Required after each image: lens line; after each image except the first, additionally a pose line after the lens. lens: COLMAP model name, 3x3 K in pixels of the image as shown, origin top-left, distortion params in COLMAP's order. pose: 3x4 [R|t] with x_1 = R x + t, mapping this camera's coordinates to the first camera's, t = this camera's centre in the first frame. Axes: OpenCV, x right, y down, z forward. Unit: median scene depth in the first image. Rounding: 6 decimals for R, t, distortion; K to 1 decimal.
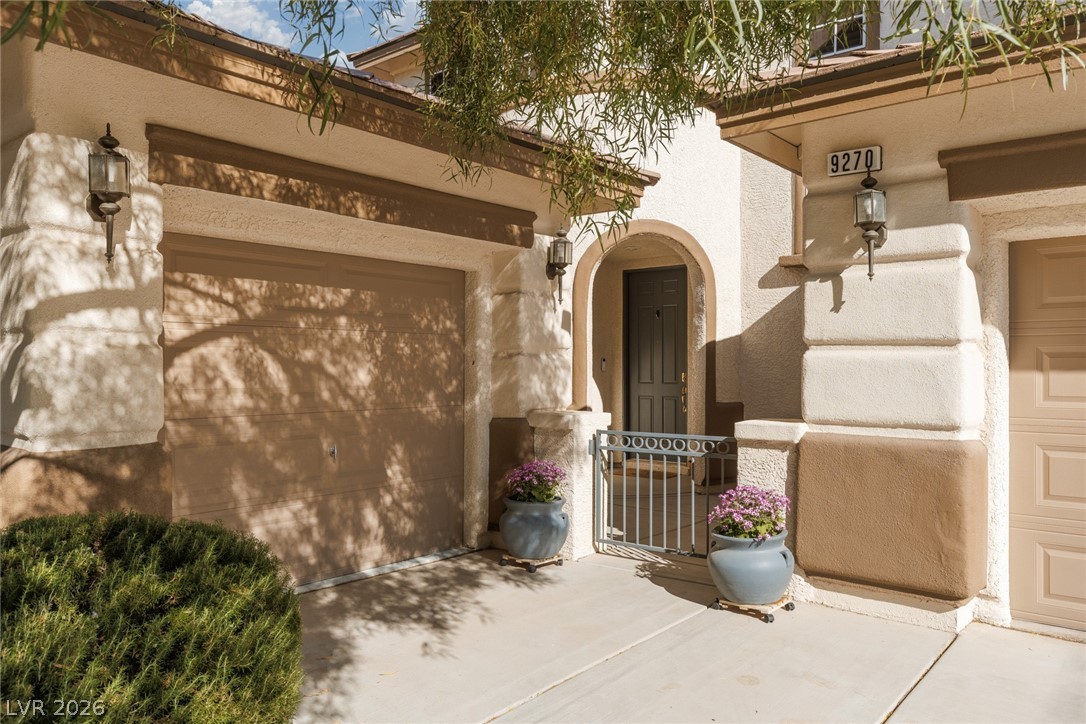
lens RADIAL K [[773.0, 0, 557.1], [0, 773.0, 362.2], [0, 0, 1]] dist [0.001973, -0.000517]
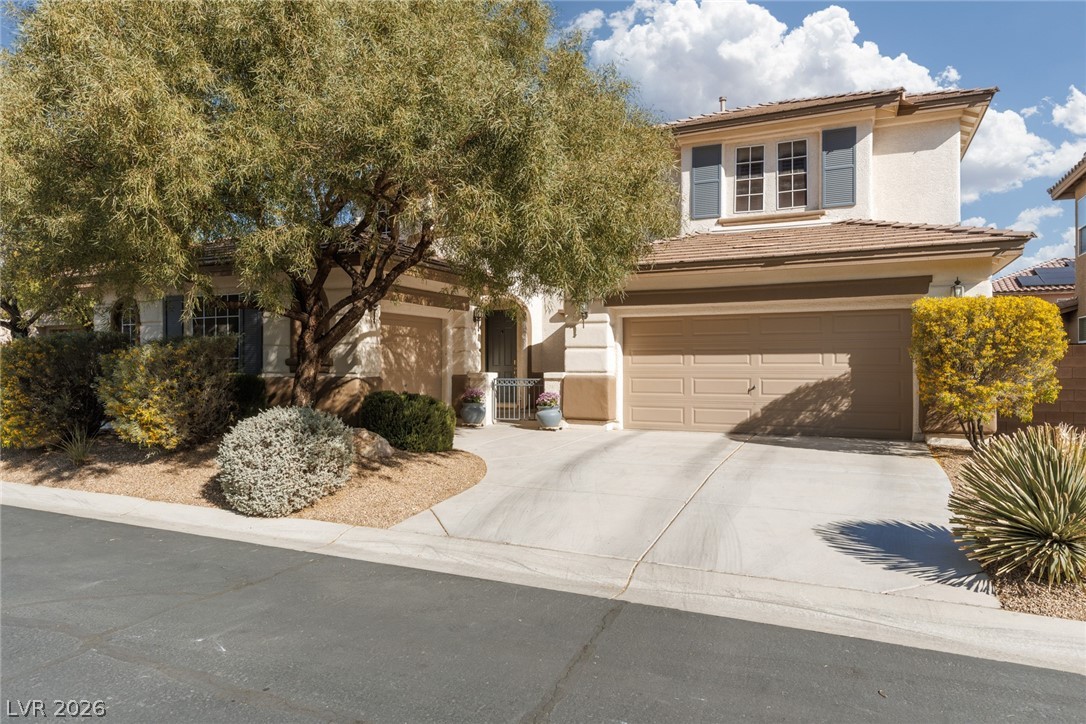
lens RADIAL K [[669.5, 0, 543.0], [0, 669.5, 362.0], [0, 0, 1]] dist [0.006439, -0.000345]
pose [[0.968248, -0.002053, 0.249984, -0.384383], [0.001539, 0.999996, 0.002254, 0.025144], [-0.249987, -0.001798, 0.968247, -1.383097]]
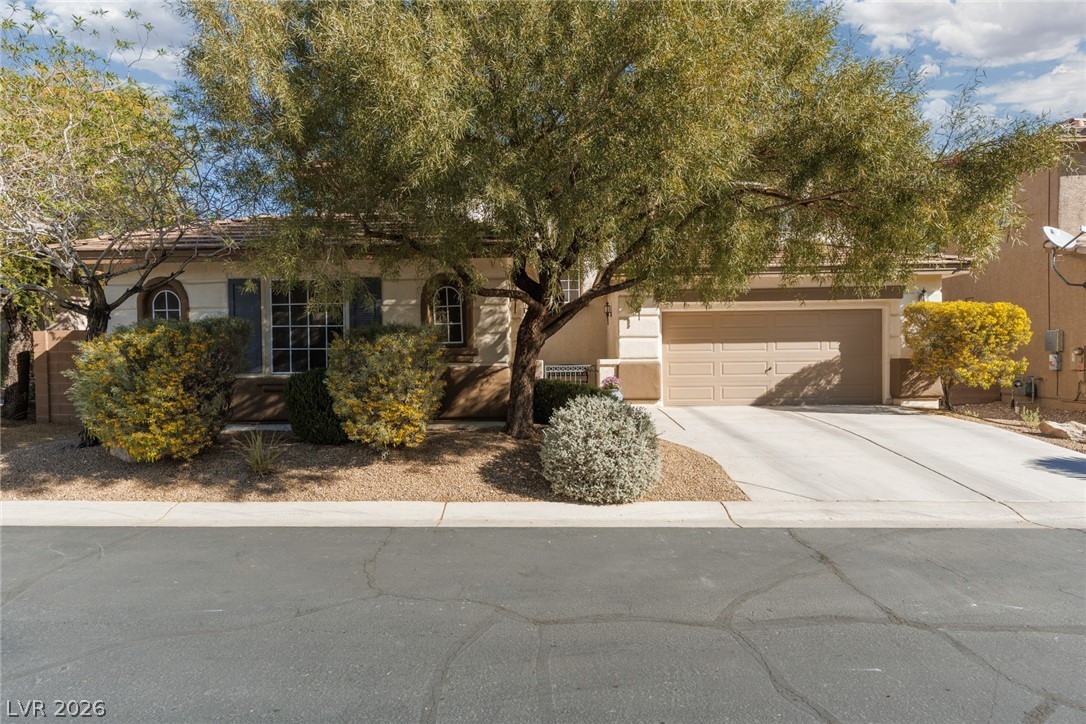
lens RADIAL K [[591.2, 0, 543.0], [0, 591.2, 362.0], [0, 0, 1]] dist [0.004312, 0.001184]
pose [[0.796054, -0.021990, 0.604826, -1.381678], [0.008926, 0.999658, 0.024598, 0.018209], [-0.605160, -0.014183, 0.795978, -0.835810]]
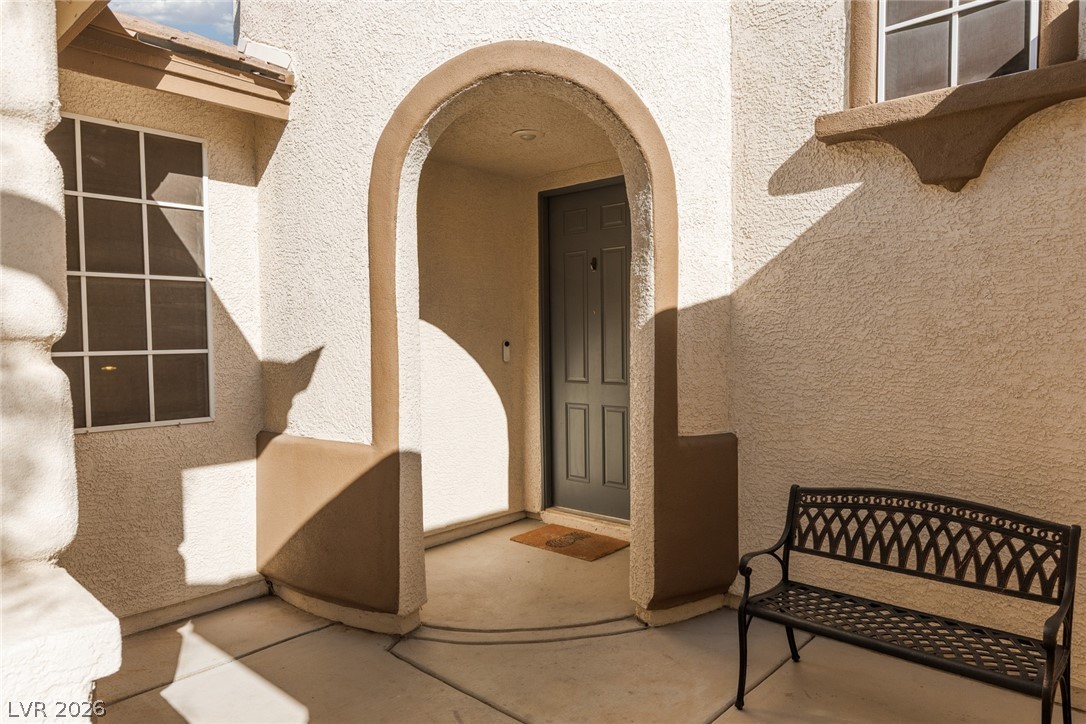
lens RADIAL K [[714.0, 0, 543.0], [0, 714.0, 362.0], [0, 0, 1]] dist [-0.002813, -0.000960]
pose [[0.998403, -0.007409, -0.056012, 0.220058], [0.009540, 0.999237, 0.037870, -0.017944], [0.055689, -0.038344, 0.997712, 0.832637]]
